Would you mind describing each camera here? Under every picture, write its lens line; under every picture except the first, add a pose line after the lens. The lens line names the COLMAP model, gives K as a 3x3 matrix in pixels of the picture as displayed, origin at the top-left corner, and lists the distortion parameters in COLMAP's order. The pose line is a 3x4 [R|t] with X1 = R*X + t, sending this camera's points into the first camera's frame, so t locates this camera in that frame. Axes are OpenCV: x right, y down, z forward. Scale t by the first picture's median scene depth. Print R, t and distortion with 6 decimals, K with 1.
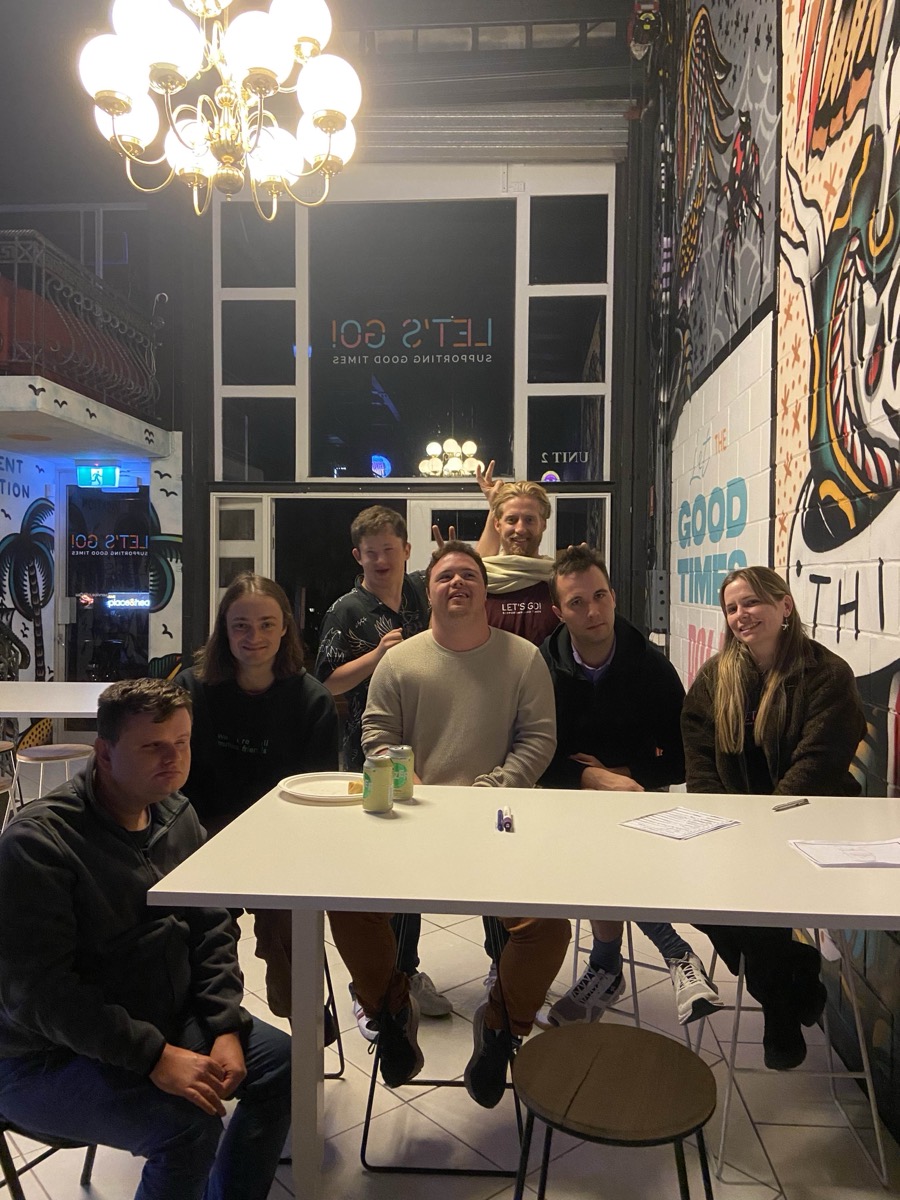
lens RADIAL K [[955.1, 0, 450.0], [0, 955.1, 600.0], [0, 0, 1]] dist [0.039298, -0.009109]
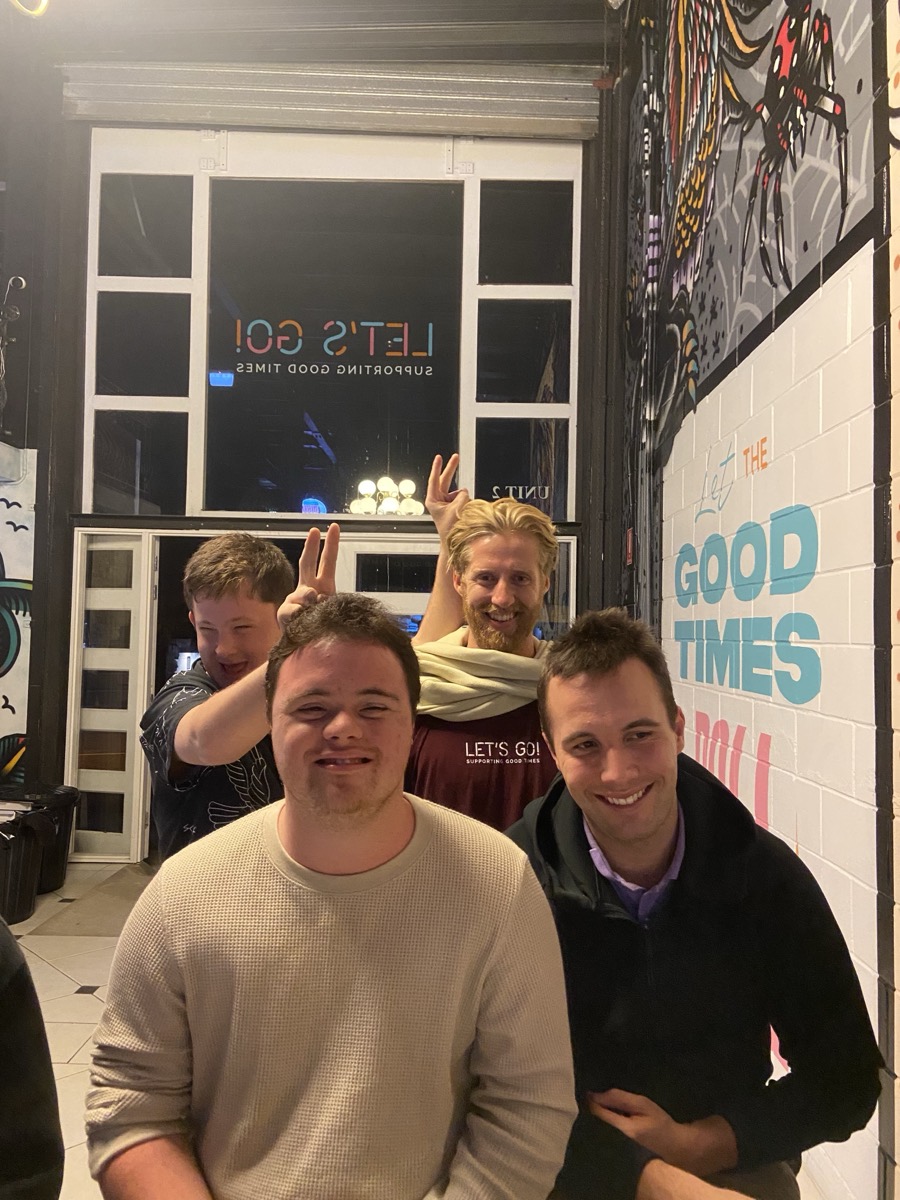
lens RADIAL K [[955.1, 0, 450.0], [0, 955.1, 600.0], [0, 0, 1]] dist [0.039298, -0.009109]
pose [[0.998026, 0.012205, 0.061604, 0.010787], [-0.008949, 0.998563, -0.052846, -0.013823], [-0.062160, 0.052190, 0.996701, 0.200561]]
